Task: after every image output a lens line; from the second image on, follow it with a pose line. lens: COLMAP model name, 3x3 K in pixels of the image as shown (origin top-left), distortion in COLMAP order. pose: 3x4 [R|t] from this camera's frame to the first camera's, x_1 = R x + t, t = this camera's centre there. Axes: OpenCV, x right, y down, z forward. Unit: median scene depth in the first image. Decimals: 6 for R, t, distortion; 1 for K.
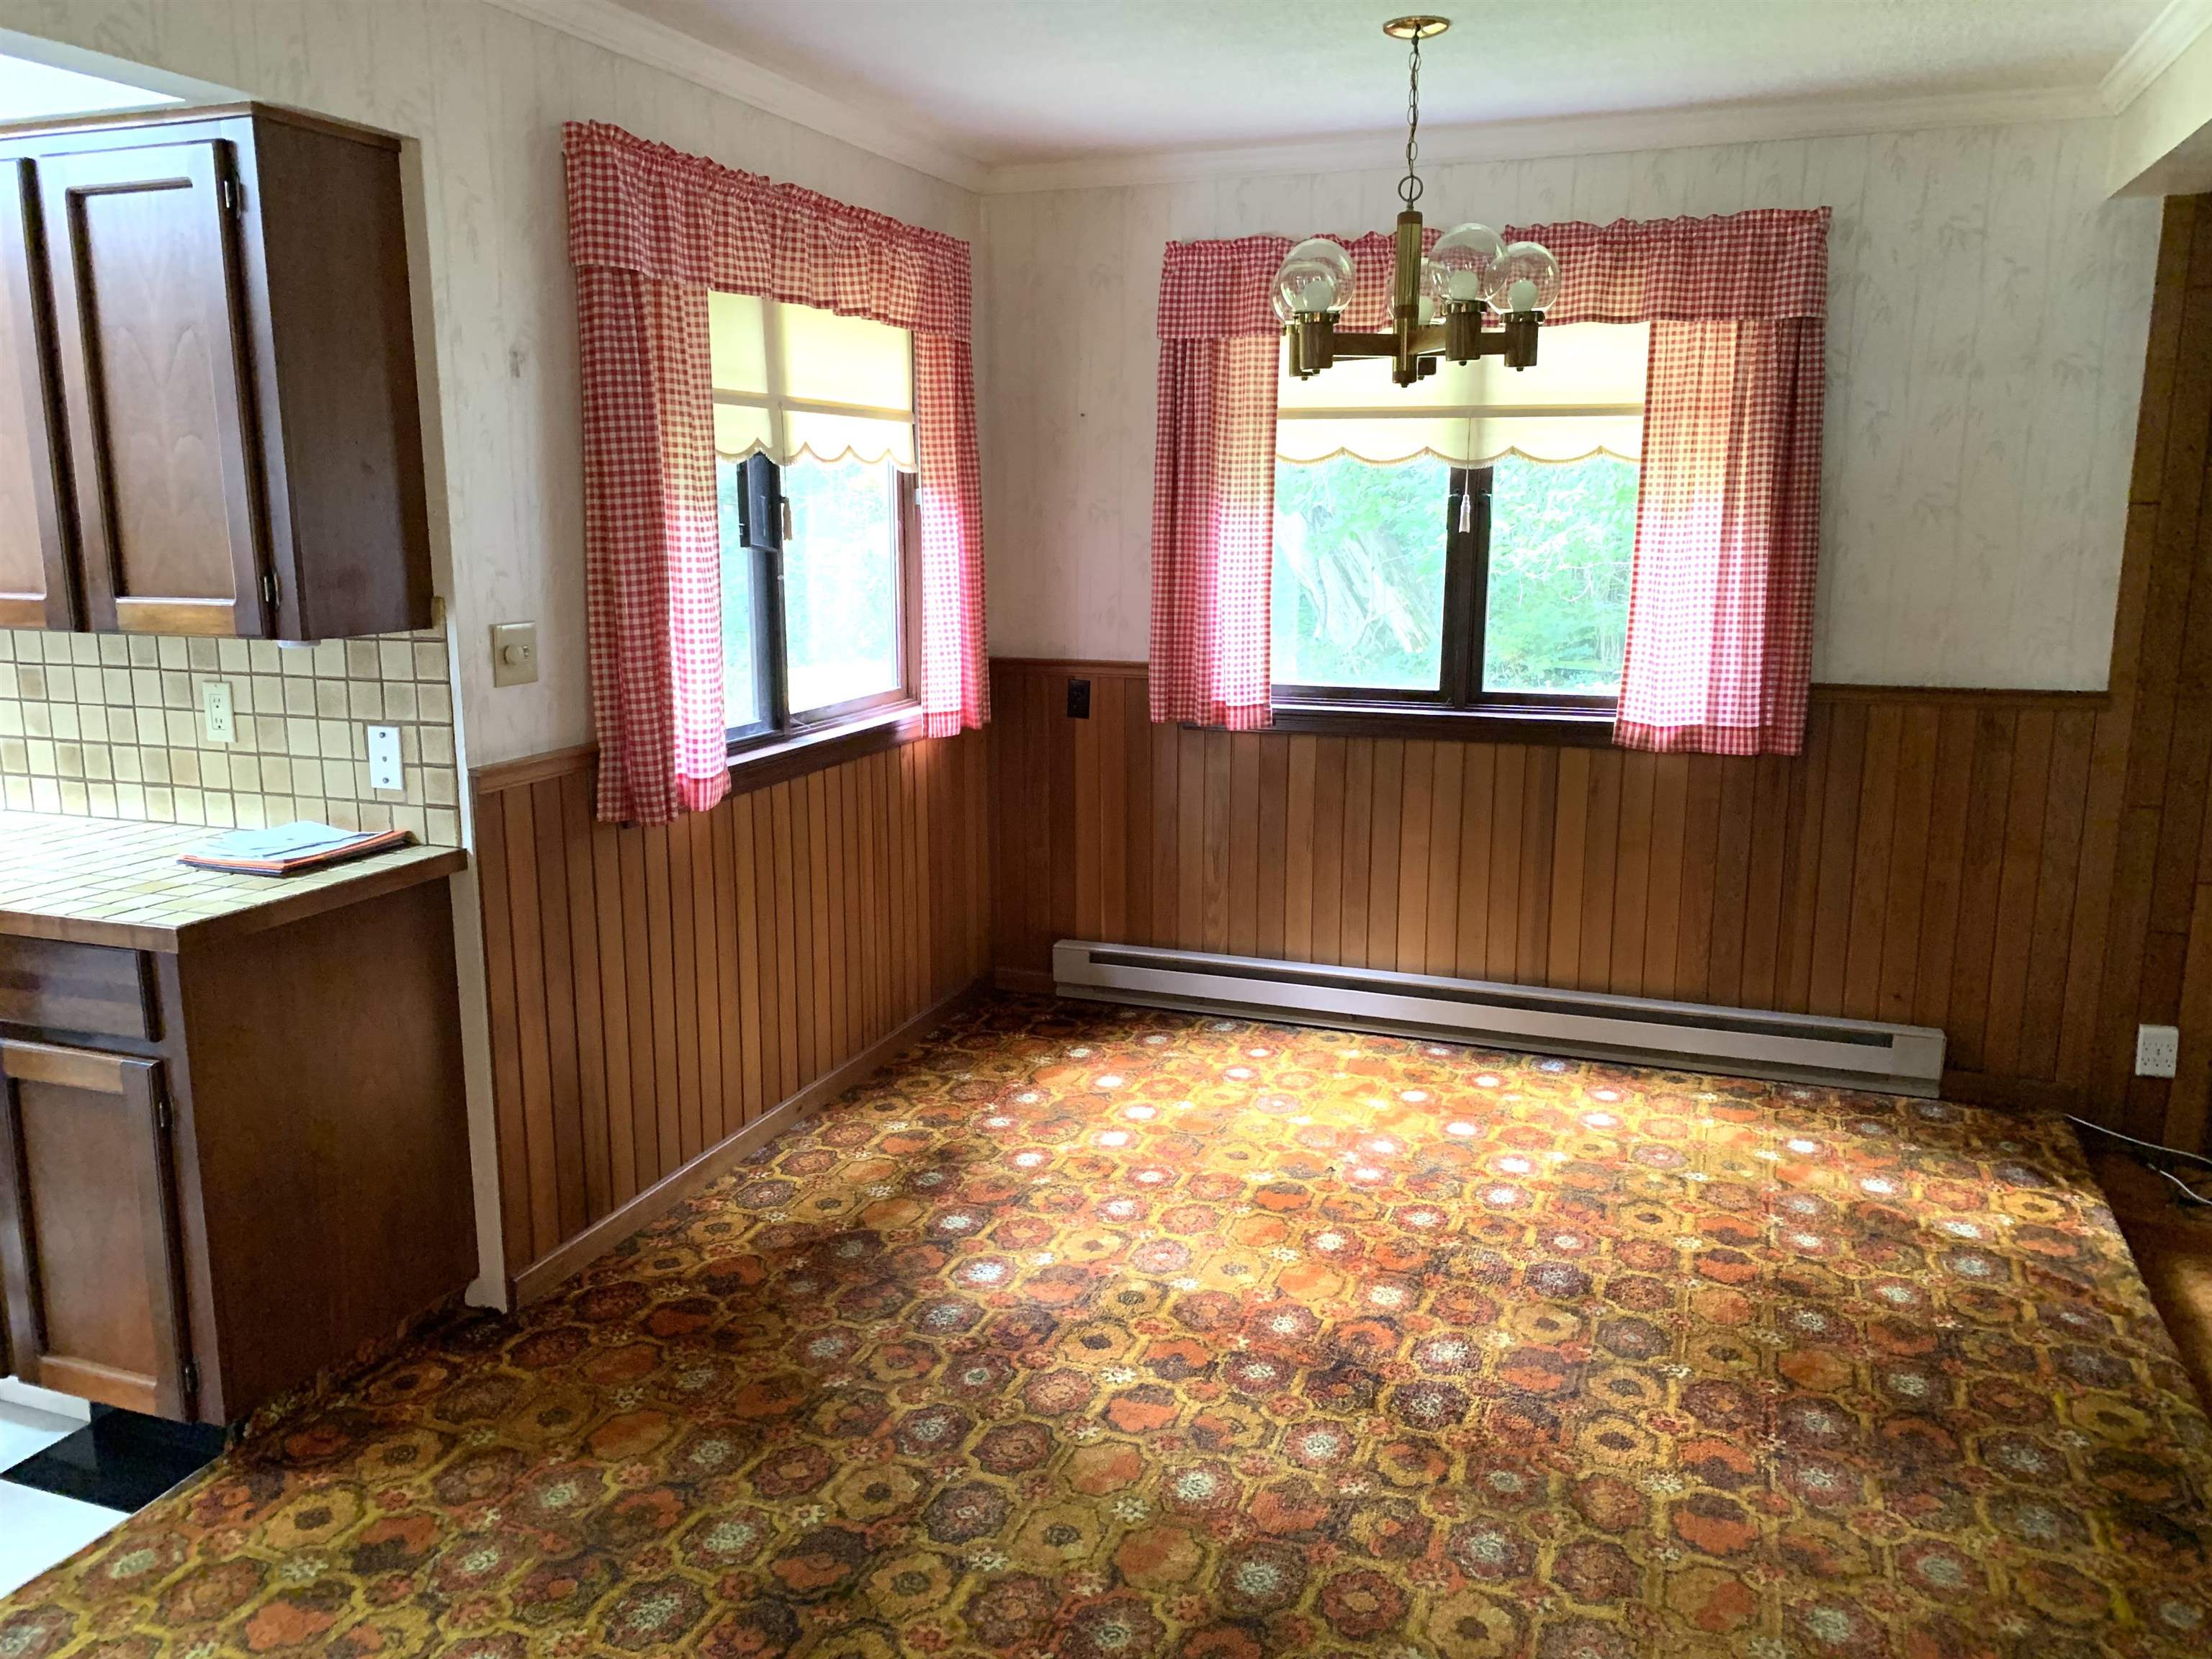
lens RADIAL K [[1678.1, 0, 1108.1], [0, 1678.1, 832.8], [0, 0, 1]] dist [0.037213, -0.041886]
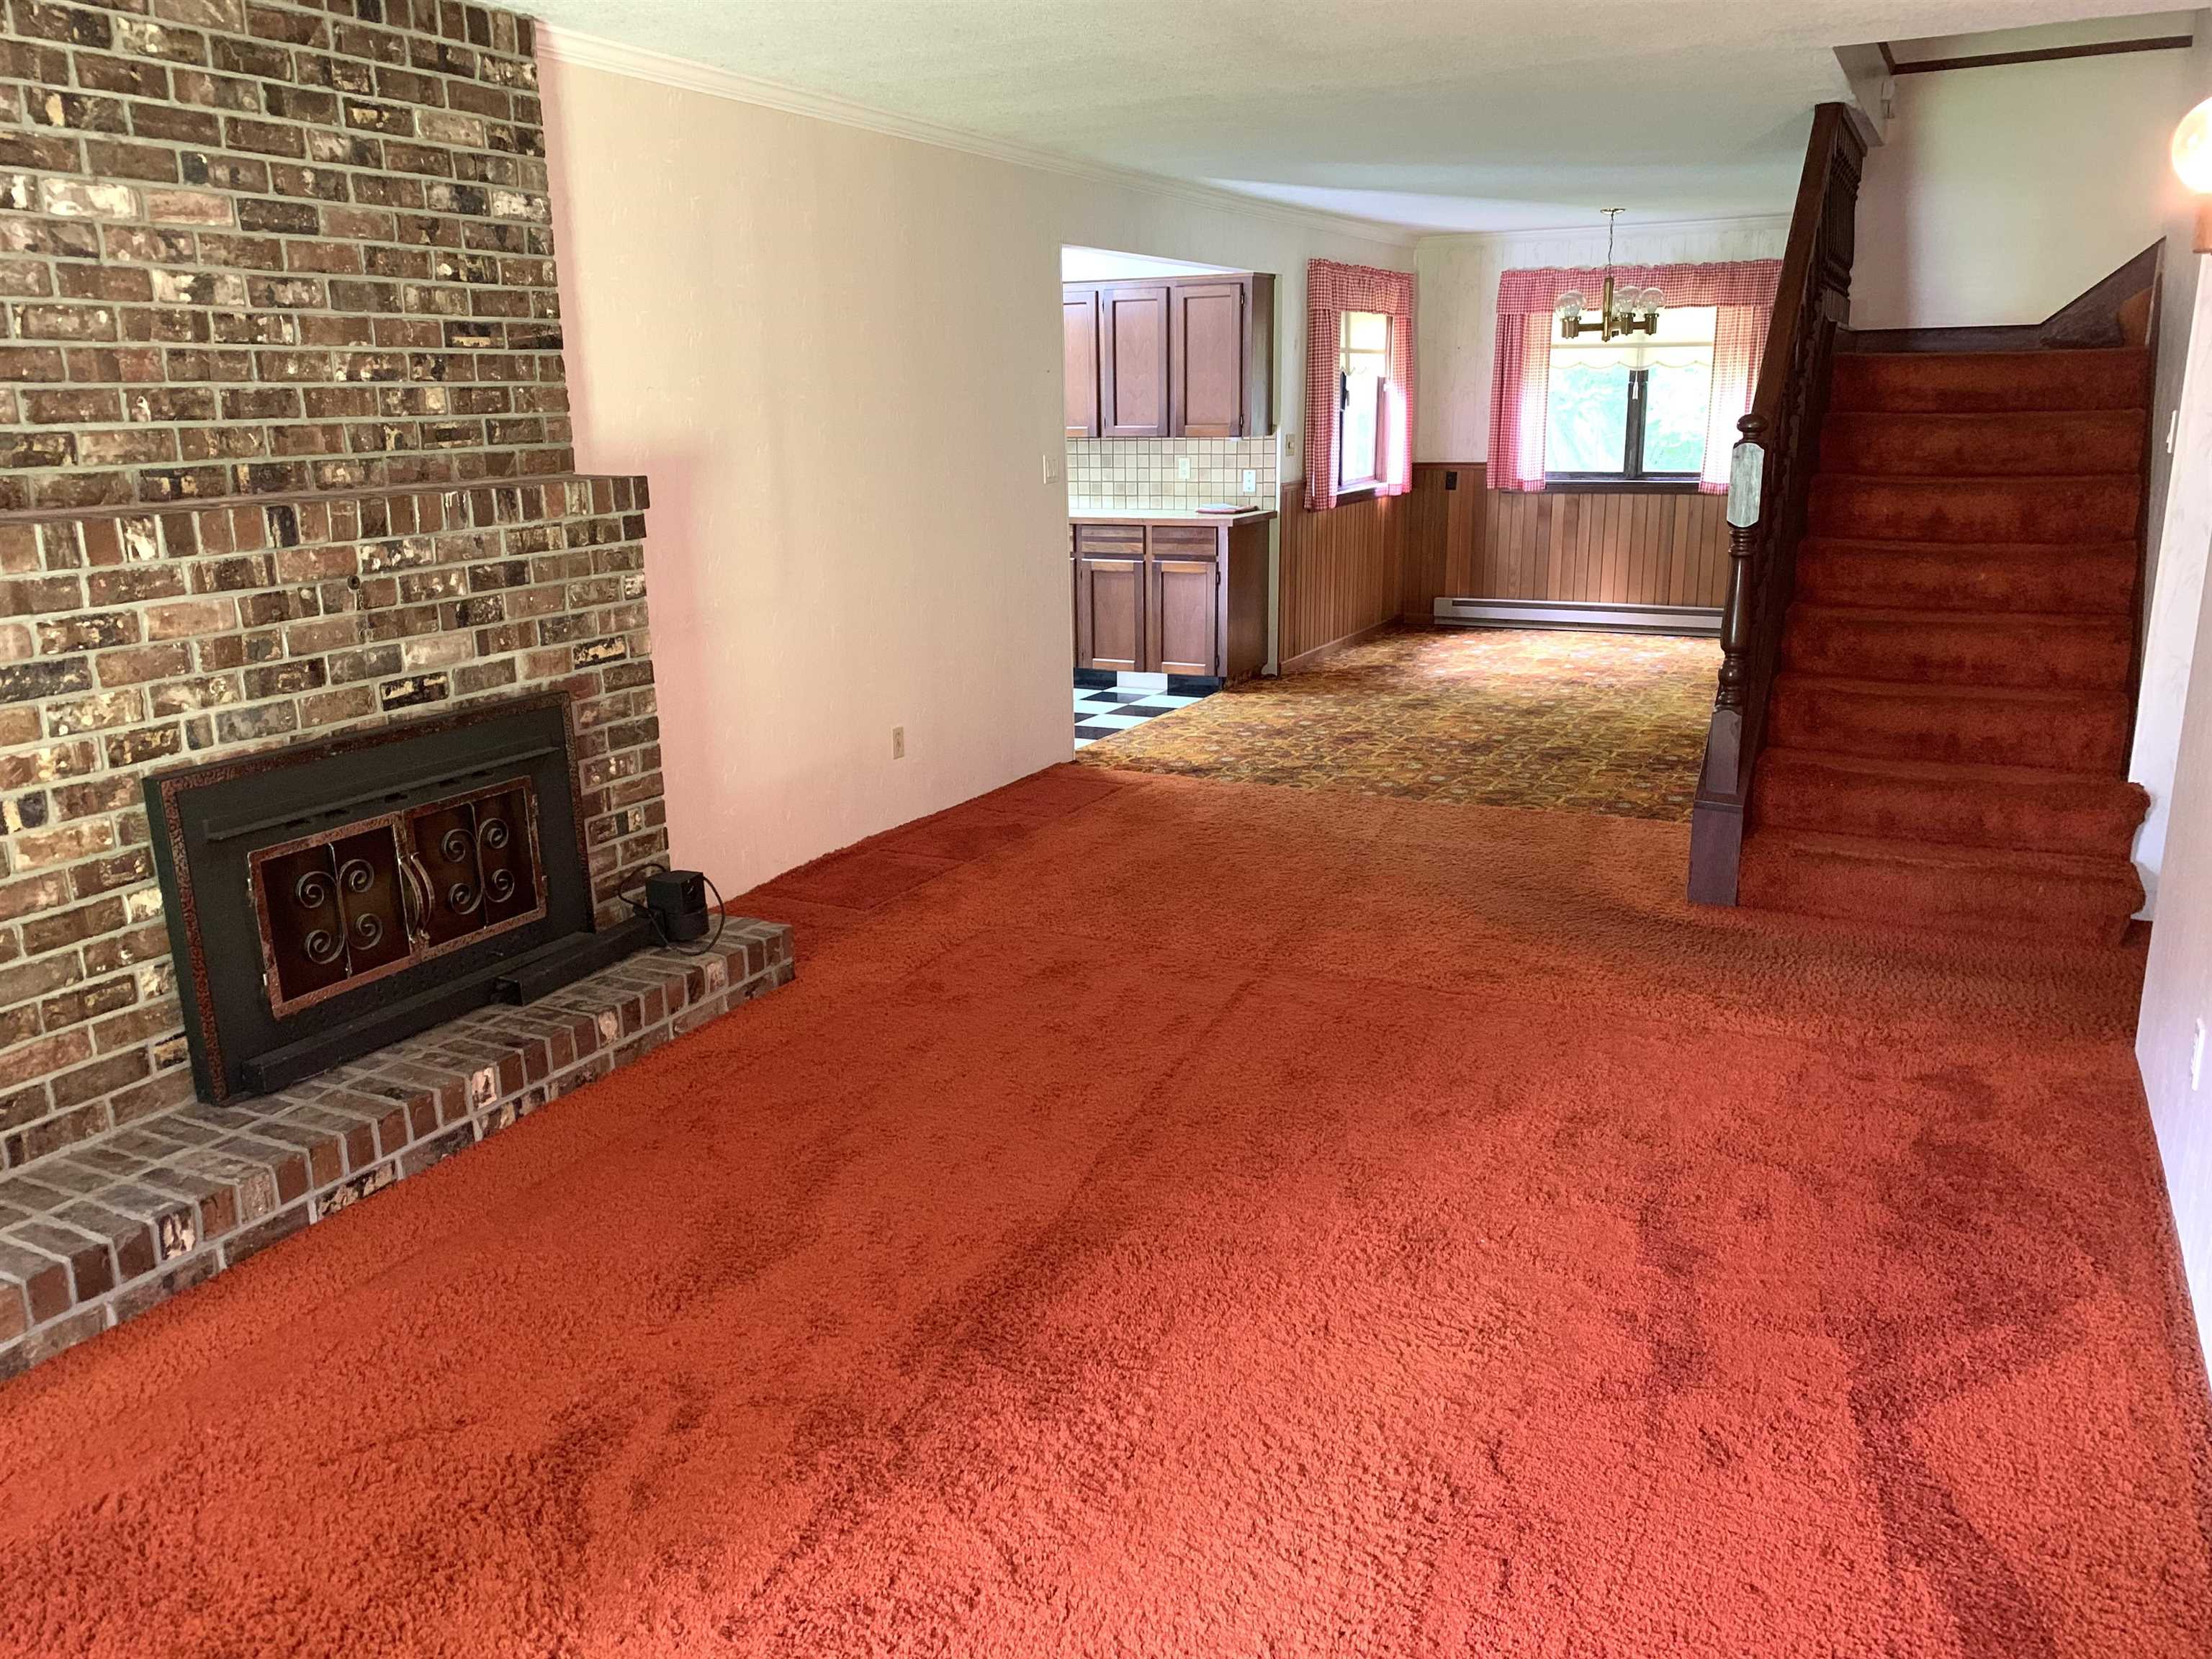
lens RADIAL K [[1678.1, 0, 1094.8], [0, 1678.1, 821.8], [0, 0, 1]] dist [0.037213, -0.041886]
pose [[0.991051, 0.014781, -0.132665, -0.201204], [-0.007375, 0.998395, 0.056145, 0.270541], [0.133282, -0.054664, 0.989570, -1.388179]]
